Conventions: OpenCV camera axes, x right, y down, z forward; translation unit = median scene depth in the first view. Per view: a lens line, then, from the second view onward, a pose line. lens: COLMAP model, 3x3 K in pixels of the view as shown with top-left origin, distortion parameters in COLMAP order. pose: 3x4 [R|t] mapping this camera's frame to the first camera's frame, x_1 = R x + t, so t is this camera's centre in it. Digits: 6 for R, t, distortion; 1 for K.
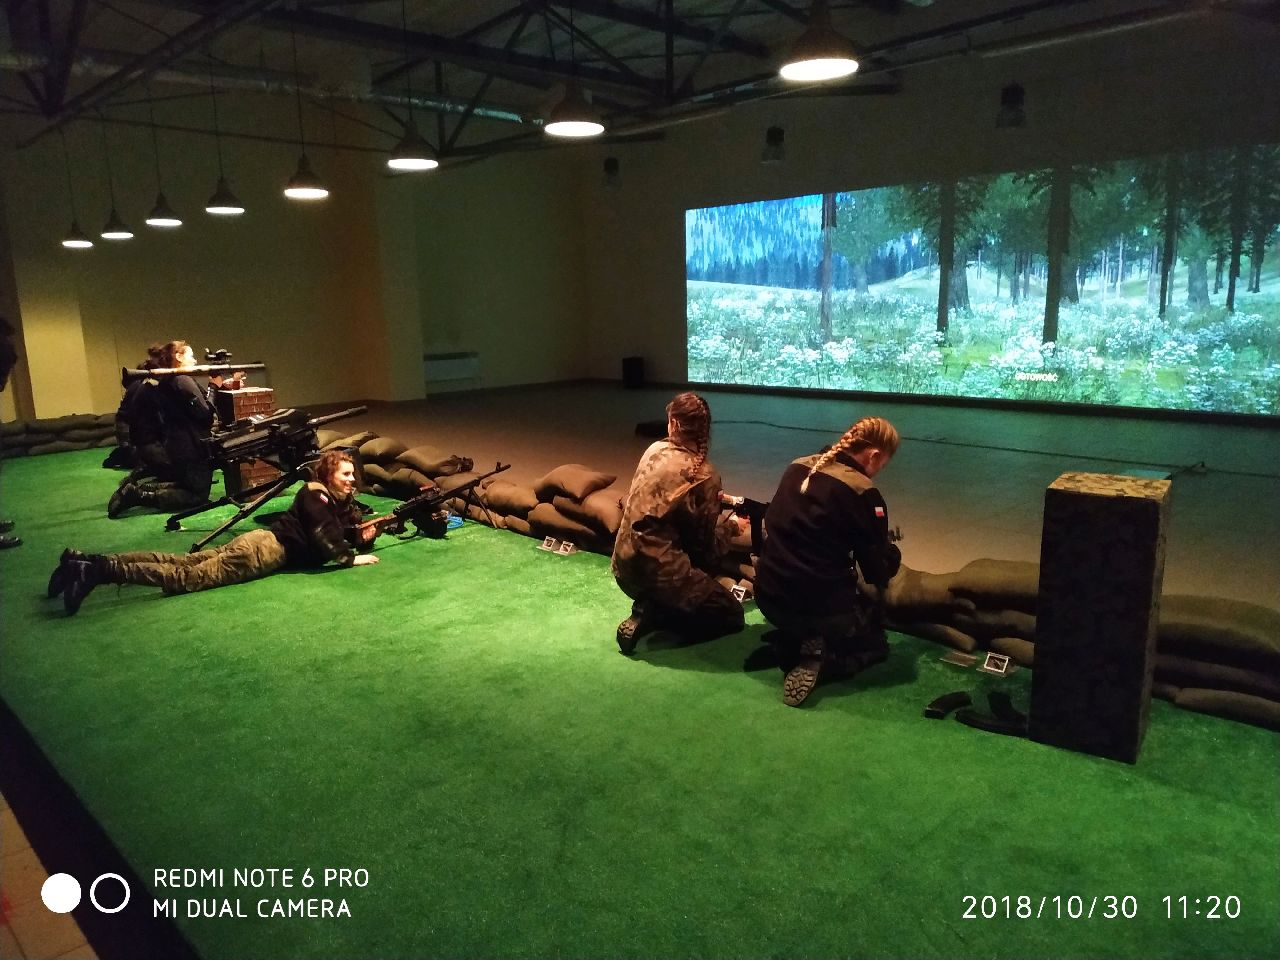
lens RADIAL K [[921.1, 0, 640.0], [0, 921.1, 480.0], [0, 0, 1]] dist [0.040331, -0.063618]
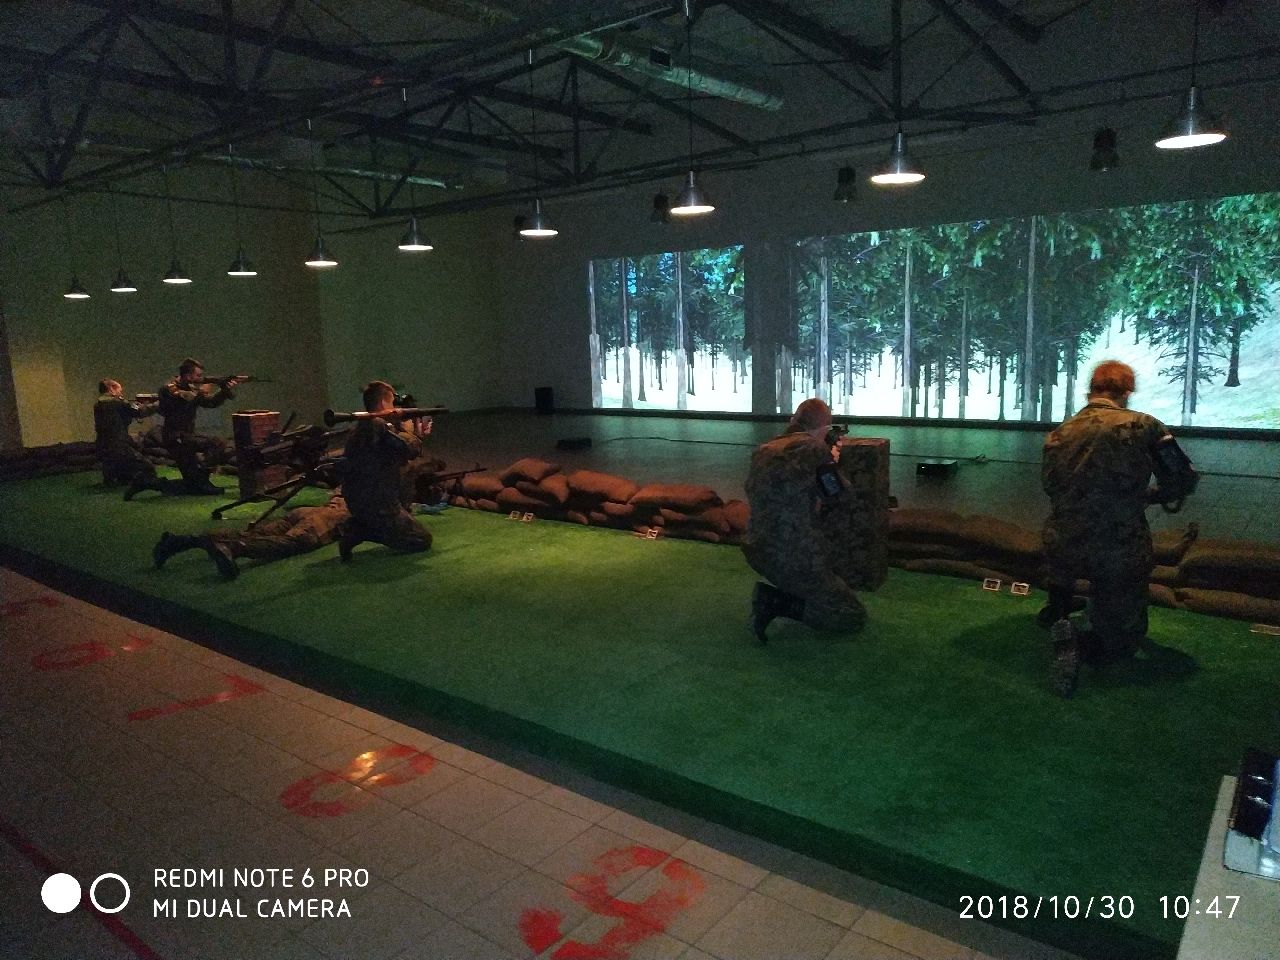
lens RADIAL K [[921.1, 0, 640.0], [0, 921.1, 480.0], [0, 0, 1]] dist [0.040331, -0.063618]
pose [[0.992968, -0.028007, 0.115020, -0.073929], [0.032171, 0.998886, -0.034510, 0.074534], [-0.113925, 0.037968, 0.992764, -0.432479]]
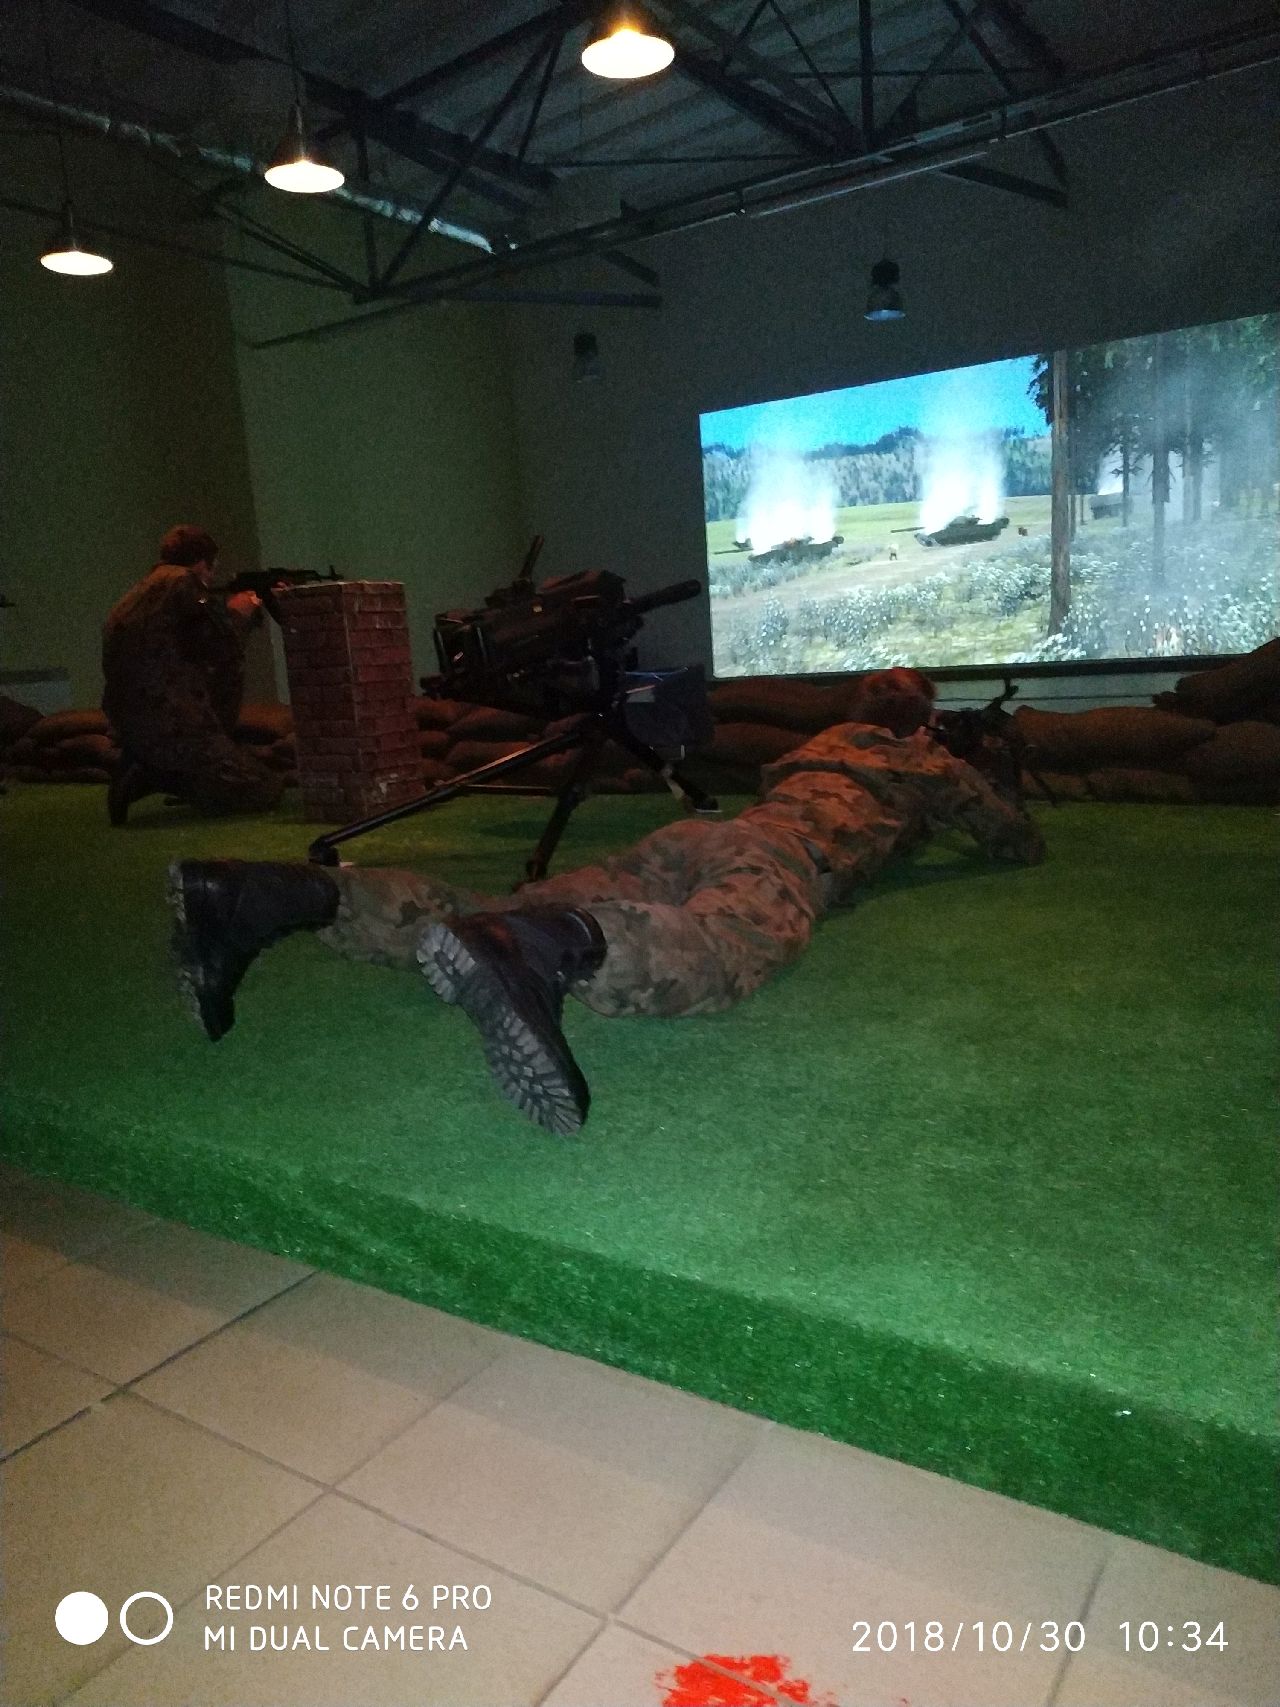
lens RADIAL K [[1228.4, 0, 636.2], [0, 1228.4, 846.5], [0, 0, 1]] dist [0.040331, -0.063618]
pose [[0.978445, -0.078050, 0.191190, -0.567887], [0.083795, 0.996237, -0.022137, 0.081952], [-0.188743, 0.037681, 0.981303, 0.508847]]
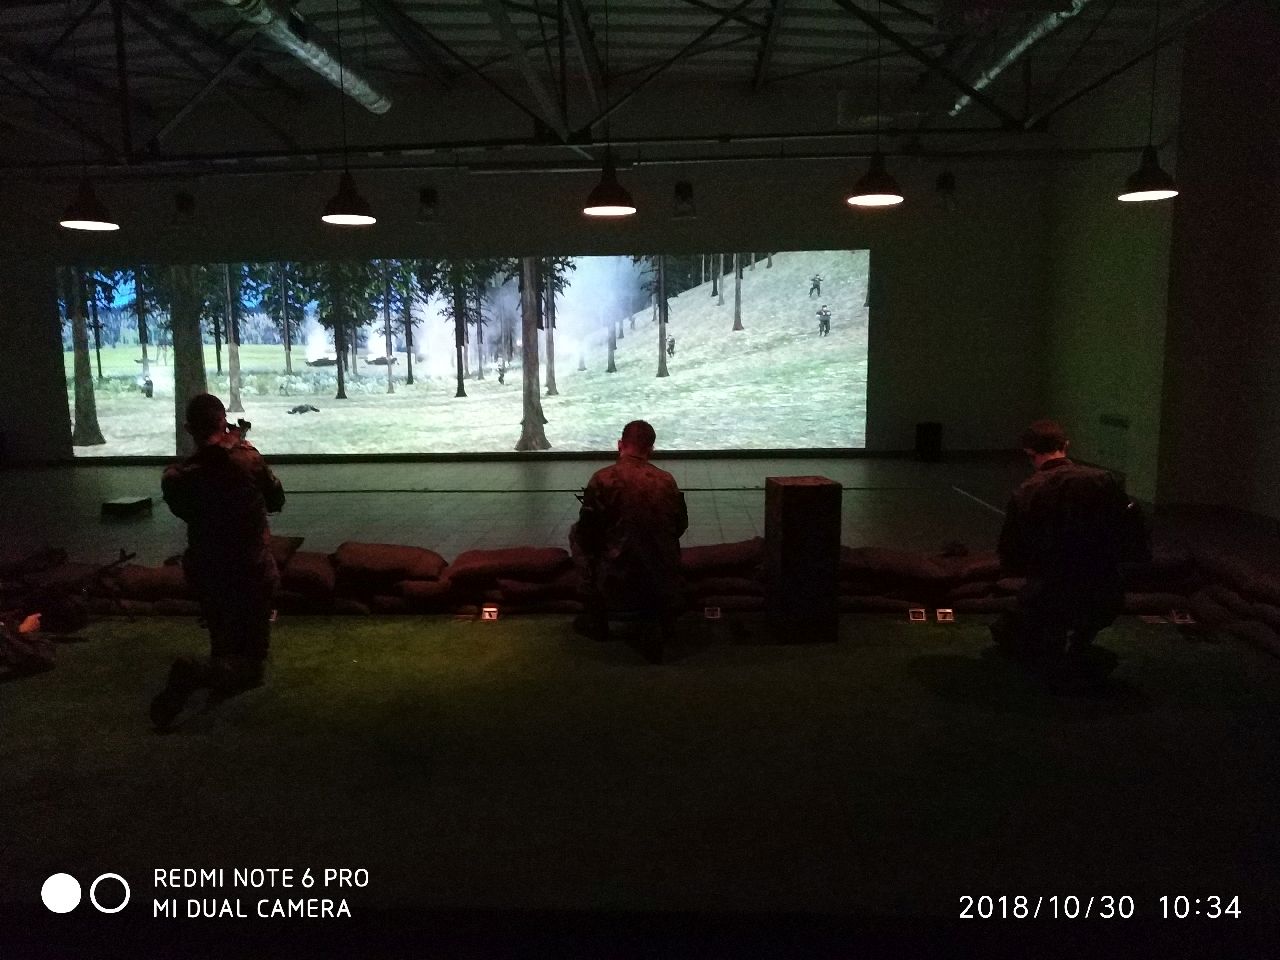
lens RADIAL K [[909.4, 0, 639.5], [0, 909.4, 483.6], [0, 0, 1]] dist [0.045803, -0.080346]
pose [[0.731276, -0.085633, 0.676685, -0.464760], [0.129579, 0.991462, -0.014565, -0.001230], [-0.669661, 0.098335, 0.736128, -0.007190]]
